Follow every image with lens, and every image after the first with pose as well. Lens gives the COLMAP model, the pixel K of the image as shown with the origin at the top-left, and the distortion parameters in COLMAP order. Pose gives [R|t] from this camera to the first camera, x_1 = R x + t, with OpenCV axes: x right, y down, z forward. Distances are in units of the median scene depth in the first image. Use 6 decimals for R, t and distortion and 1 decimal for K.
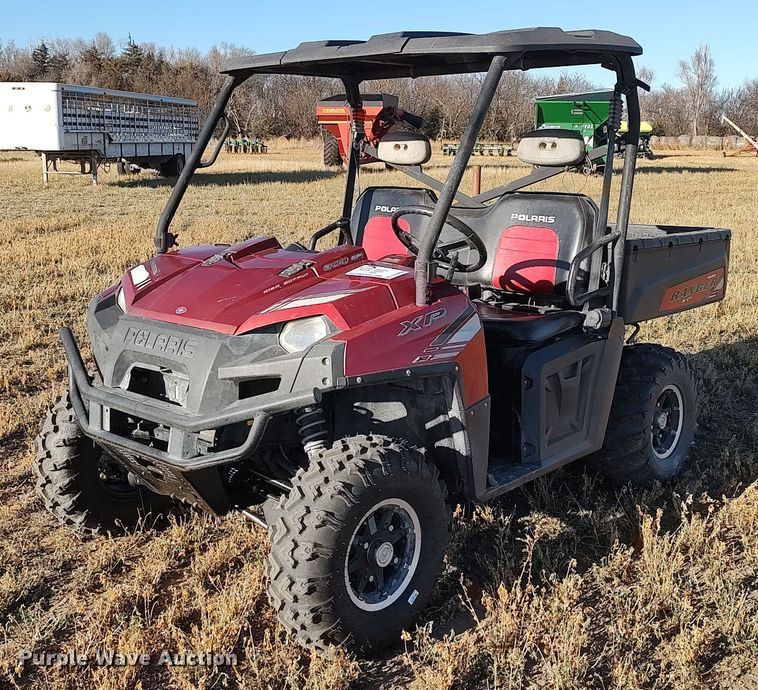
lens RADIAL K [[1033.6, 0, 372.9], [0, 1033.6, 340.0], [0, 0, 1]] dist [0.045719, 0.000000]
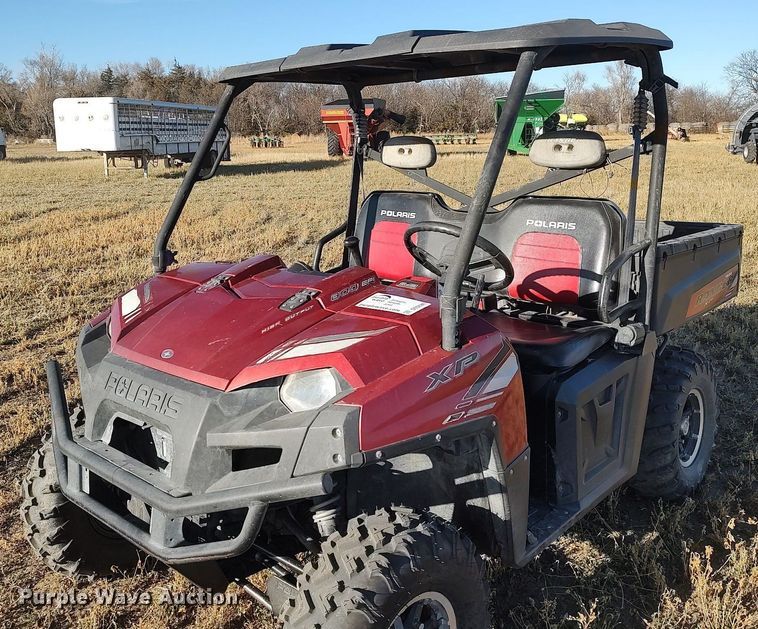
lens RADIAL K [[765.9, 0, 355.9], [0, 765.9, 254.6], [0, 0, 1]] dist [0.013931, 0.000000]
pose [[0.999560, -0.026062, -0.014191, -0.014835], [0.025598, 0.999163, -0.031916, -0.077018], [0.015011, 0.031539, 0.999390, 0.318148]]
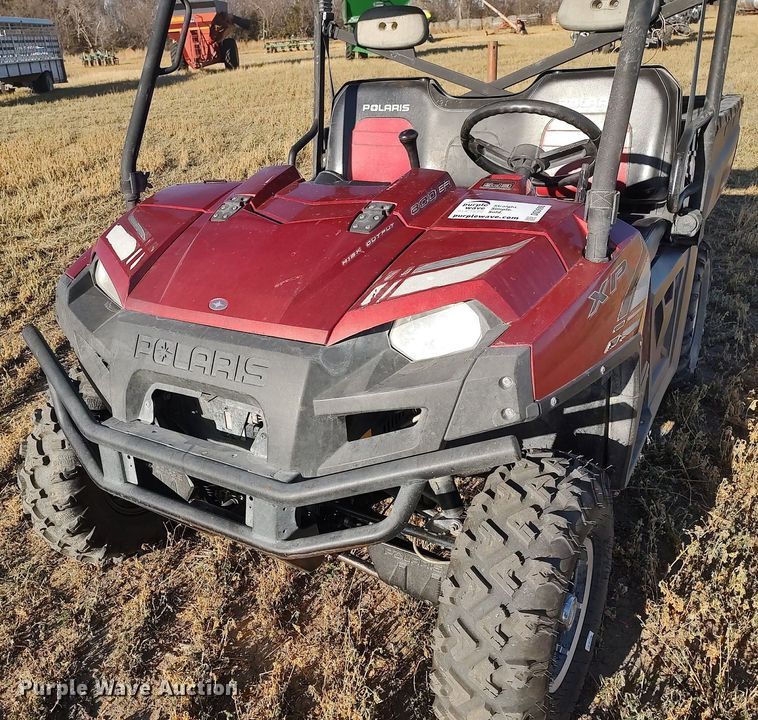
lens RADIAL K [[705.5, 0, 320.0], [0, 705.5, 375.1], [0, 0, 1]] dist [0.016698, 0.000000]
pose [[0.980778, -0.146998, 0.128322, -0.164493], [0.111074, 0.961273, 0.252225, -0.081062], [-0.160429, -0.233124, 0.959122, 0.482454]]
